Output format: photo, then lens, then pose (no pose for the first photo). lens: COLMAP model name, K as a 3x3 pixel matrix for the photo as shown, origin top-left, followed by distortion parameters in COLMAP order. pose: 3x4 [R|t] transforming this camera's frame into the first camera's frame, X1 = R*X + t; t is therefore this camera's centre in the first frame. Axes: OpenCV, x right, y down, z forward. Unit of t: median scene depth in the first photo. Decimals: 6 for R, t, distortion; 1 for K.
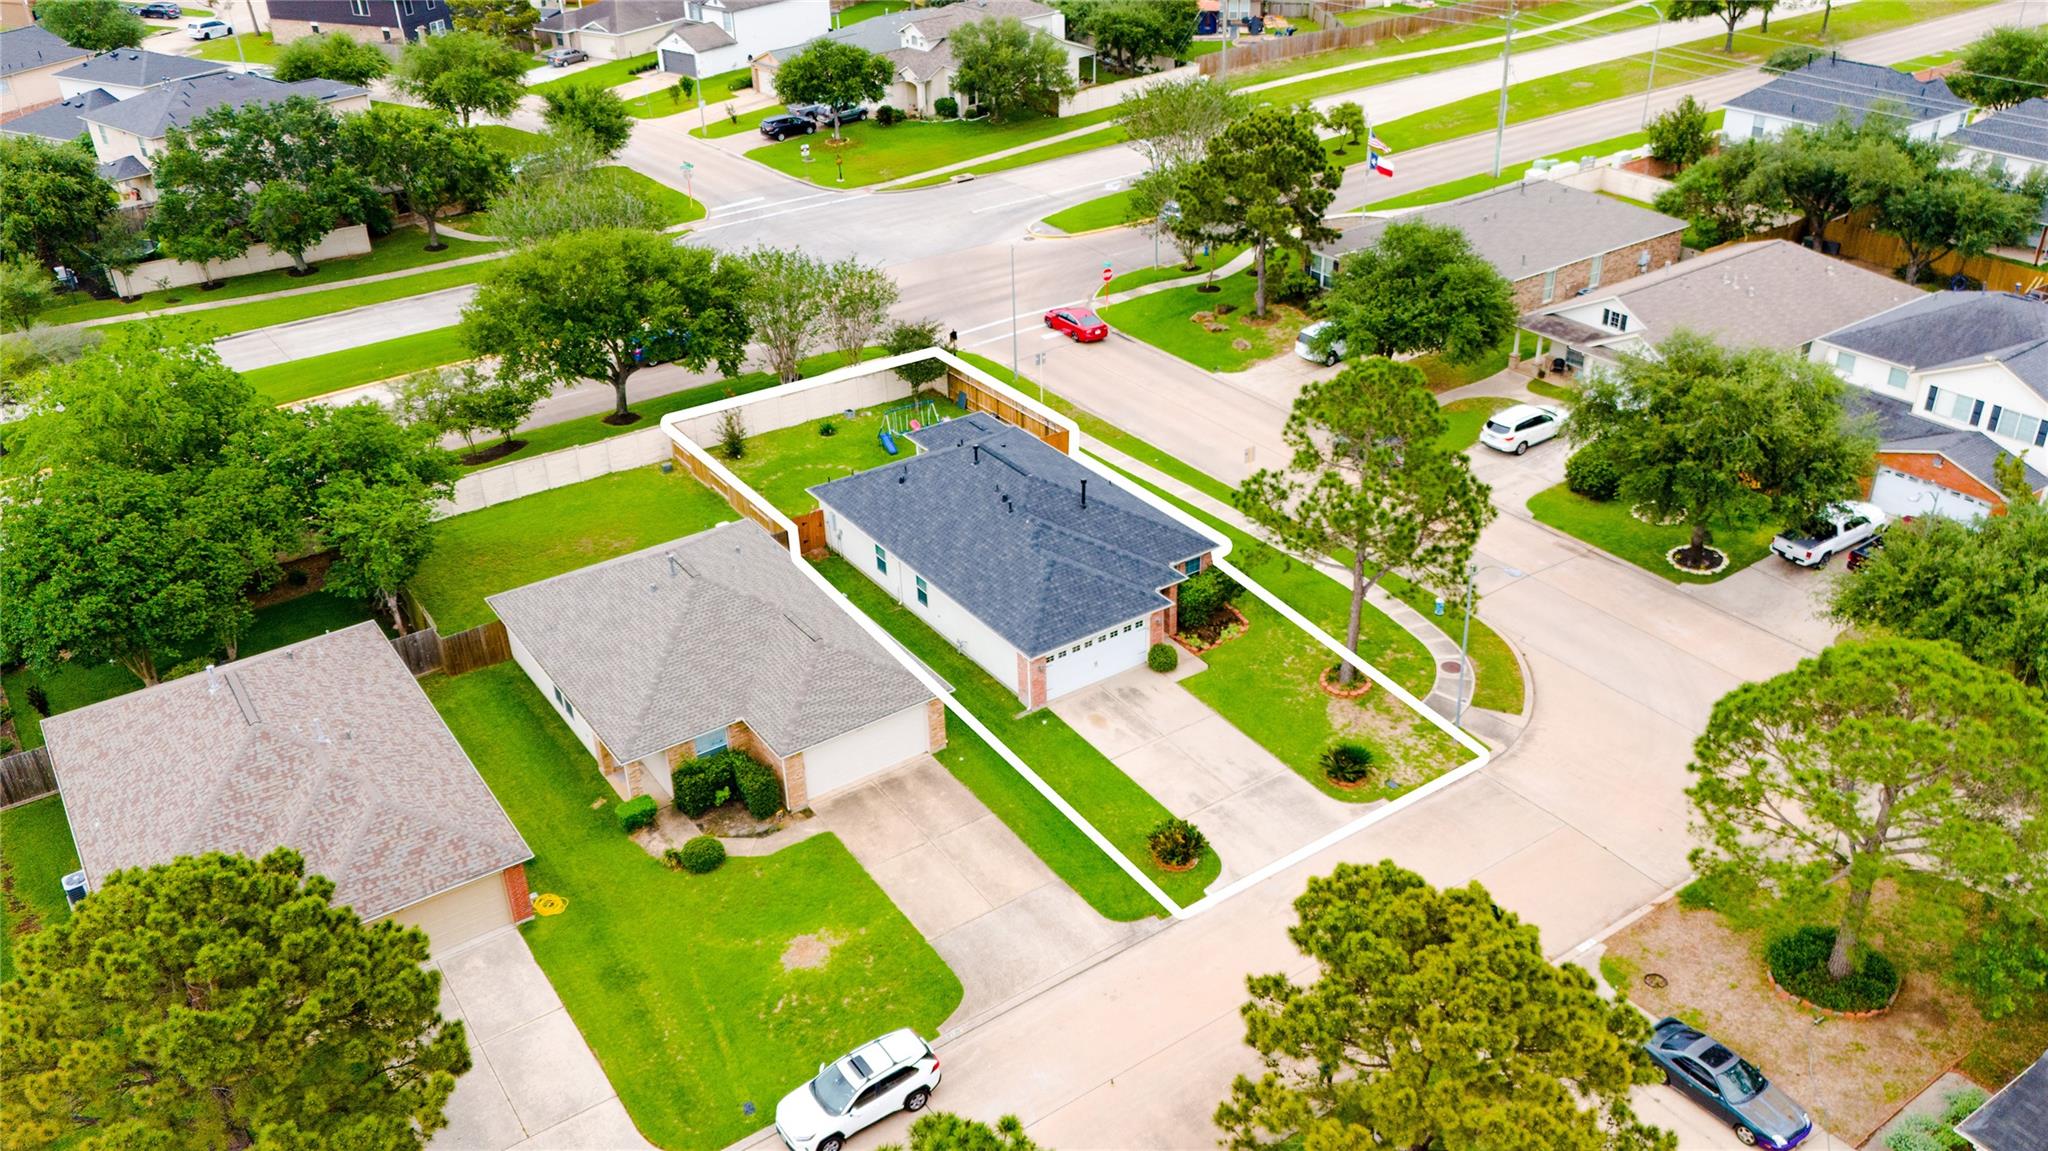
lens RADIAL K [[1628.6, 0, 1024.0], [0, 1628.6, 575.5], [0, 0, 1]] dist [0.044371, -0.007823]
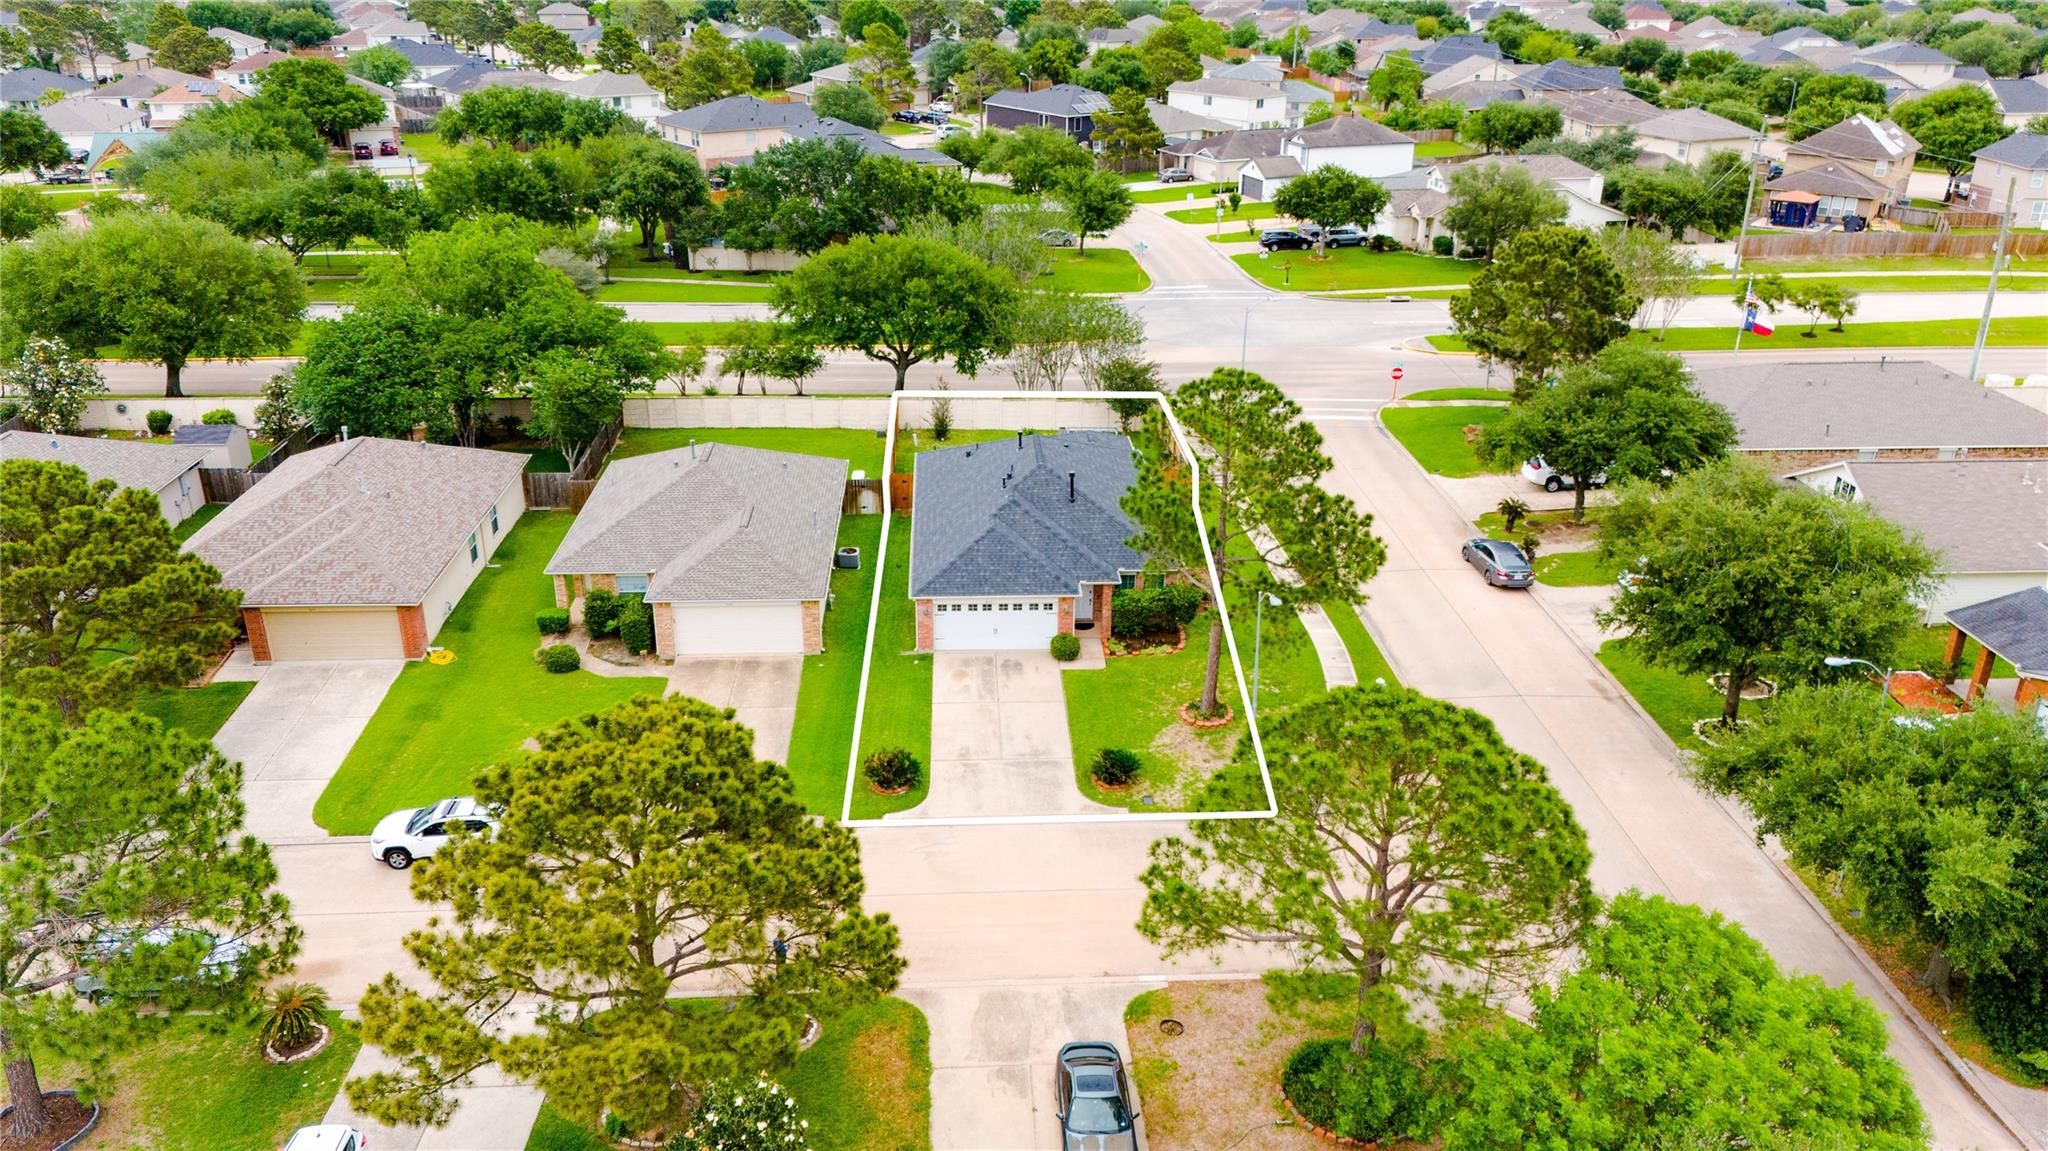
lens RADIAL K [[1506.7, 0, 1024.0], [0, 1506.7, 575.5], [0, 0, 1]] dist [0.051791, -0.039460]
pose [[0.852772, 0.238127, -0.464838, 0.363189], [-0.284663, 0.958113, -0.031408, 0.033253], [0.437889, 0.159106, 0.884838, 0.108136]]
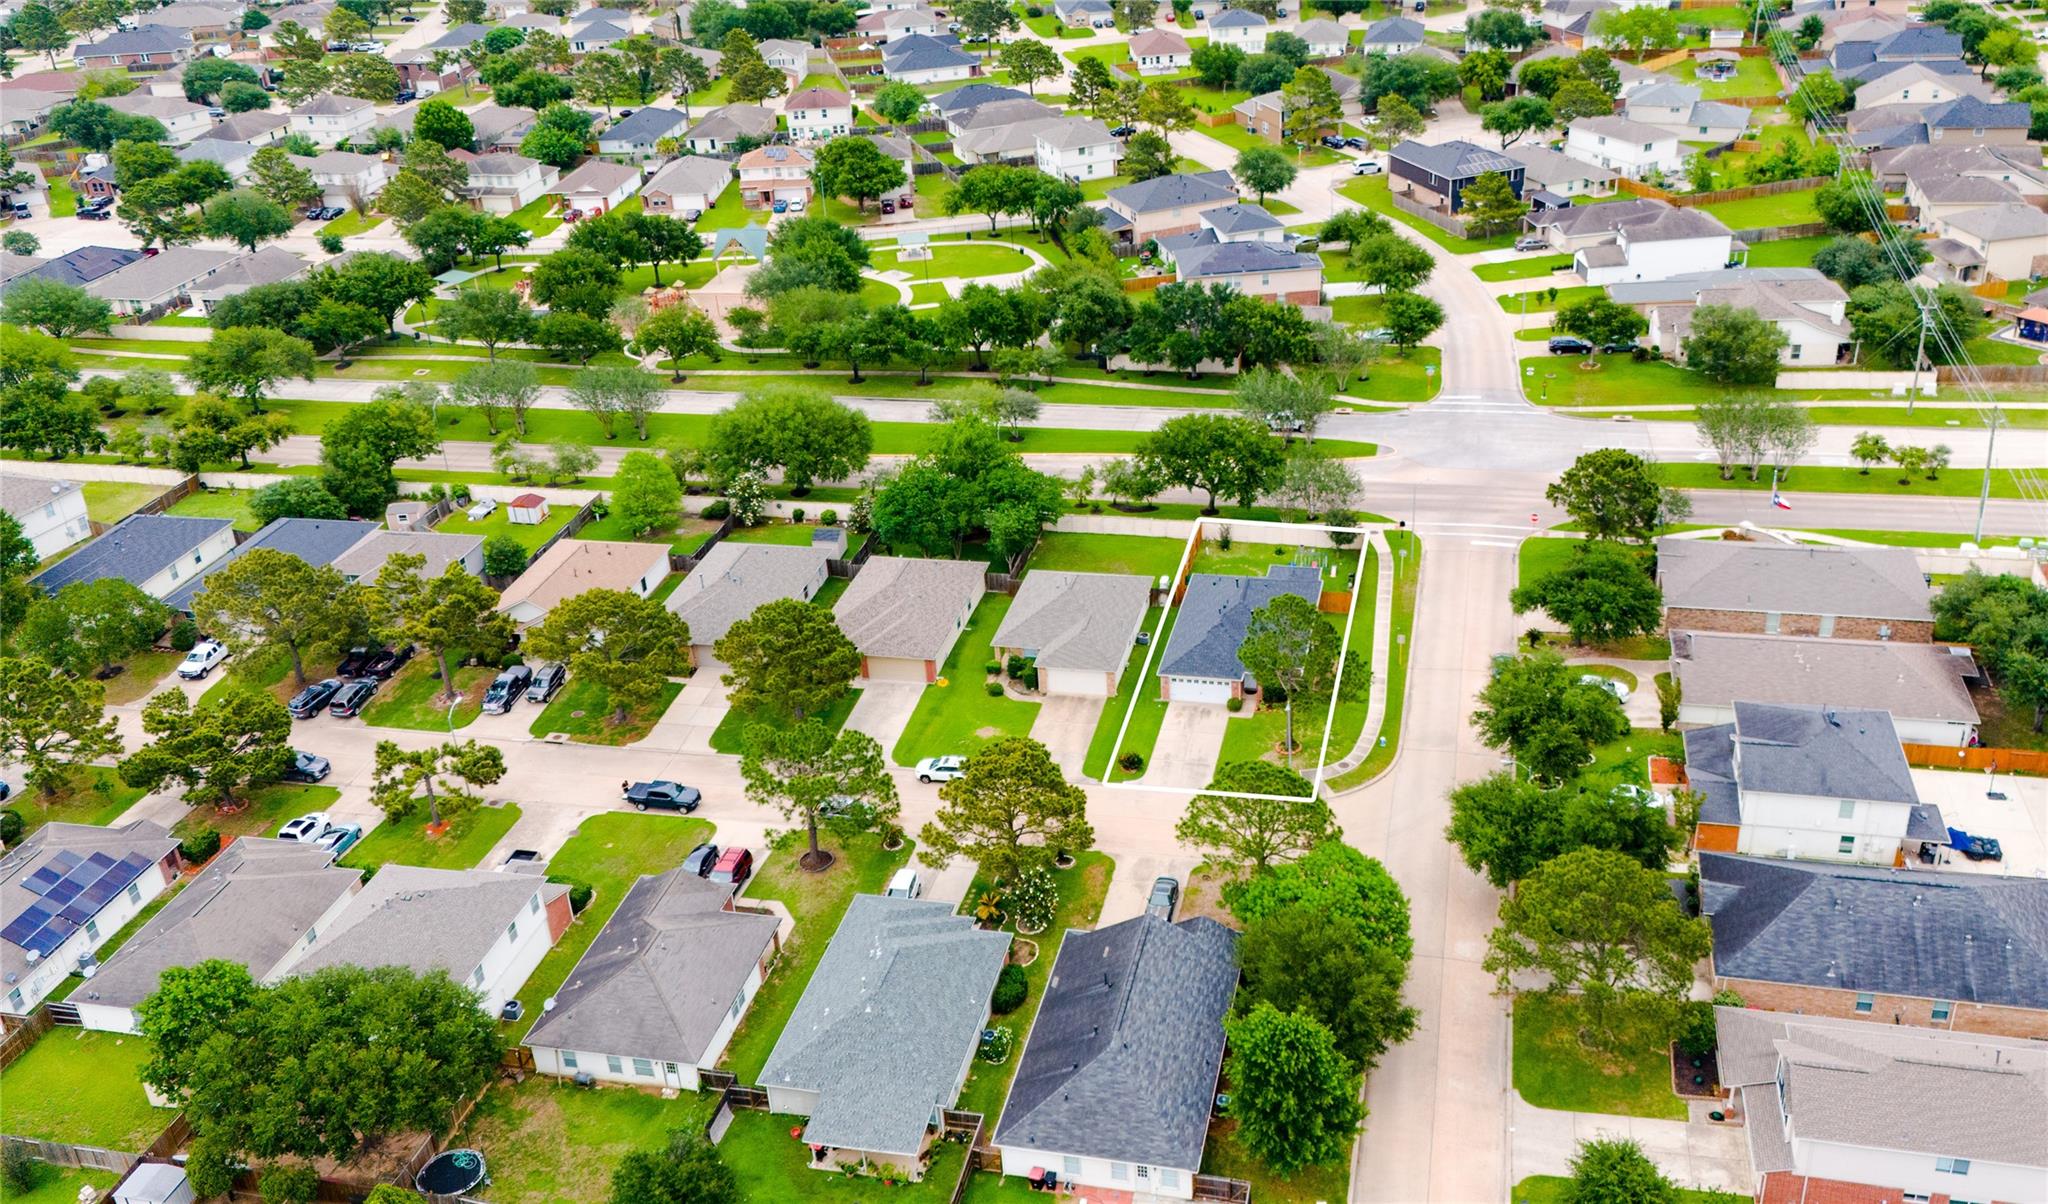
lens RADIAL K [[1765.0, 0, 1059.6], [0, 1765.0, 603.2], [0, 0, 1]] dist [0.114766, -0.003176]
pose [[0.674854, 0.337248, -0.656381, 0.994214], [-0.328997, 0.933675, 0.141465, -0.227388], [0.660555, 0.120479, 0.741048, -0.588811]]
